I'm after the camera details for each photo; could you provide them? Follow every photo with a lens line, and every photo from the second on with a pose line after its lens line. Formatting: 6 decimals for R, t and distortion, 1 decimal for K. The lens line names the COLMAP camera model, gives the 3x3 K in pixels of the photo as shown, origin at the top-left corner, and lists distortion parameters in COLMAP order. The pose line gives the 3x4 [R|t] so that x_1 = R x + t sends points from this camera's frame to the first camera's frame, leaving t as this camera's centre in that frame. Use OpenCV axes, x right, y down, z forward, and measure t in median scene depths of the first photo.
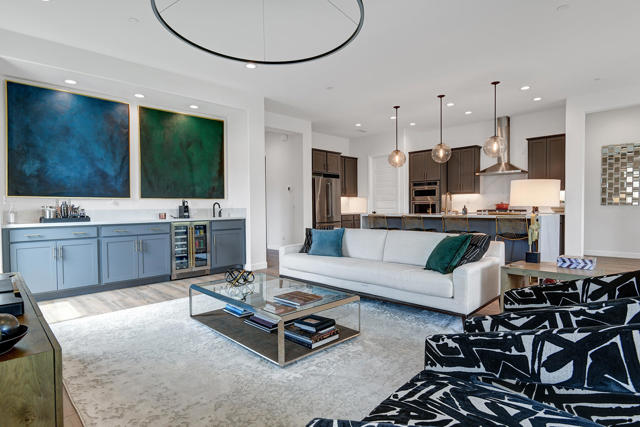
lens RADIAL K [[340.7, 0, 318.7], [0, 340.7, 207.3], [0, 0, 1]] dist [0.000710, 0.000110]
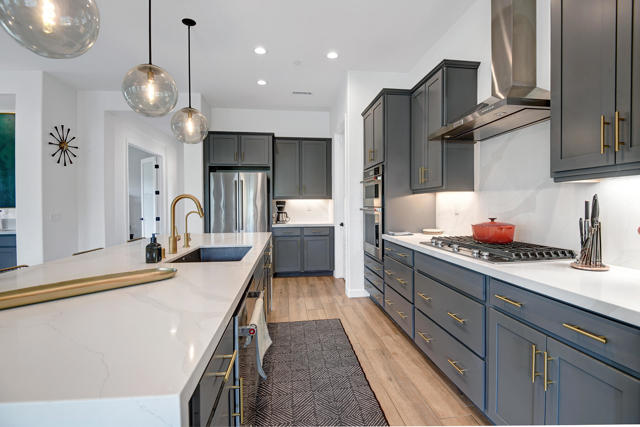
lens RADIAL K [[306.7, 0, 319.8], [0, 306.7, 210.8], [0, 0, 1]] dist [-0.011920, -0.001053]
pose [[0.789029, 0.014423, -0.614186, 0.841985], [-0.002051, 0.999781, 0.020843, -0.040284], [0.614352, -0.015186, 0.788886, 1.005185]]
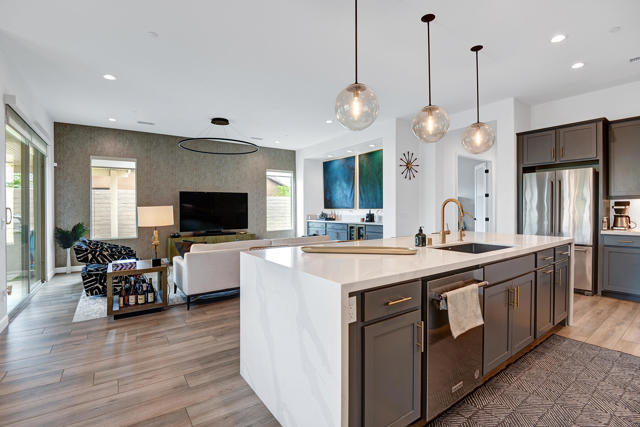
lens RADIAL K [[291.6, 0, 320.0], [0, 291.6, 213.5], [0, 0, 1]] dist [0.000967, 0.000037]
pose [[-0.159815, 0.024331, -0.986847, 0.983212], [0.002990, 0.999704, 0.024164, -0.040334], [0.987142, 0.000911, -0.159841, 1.077950]]
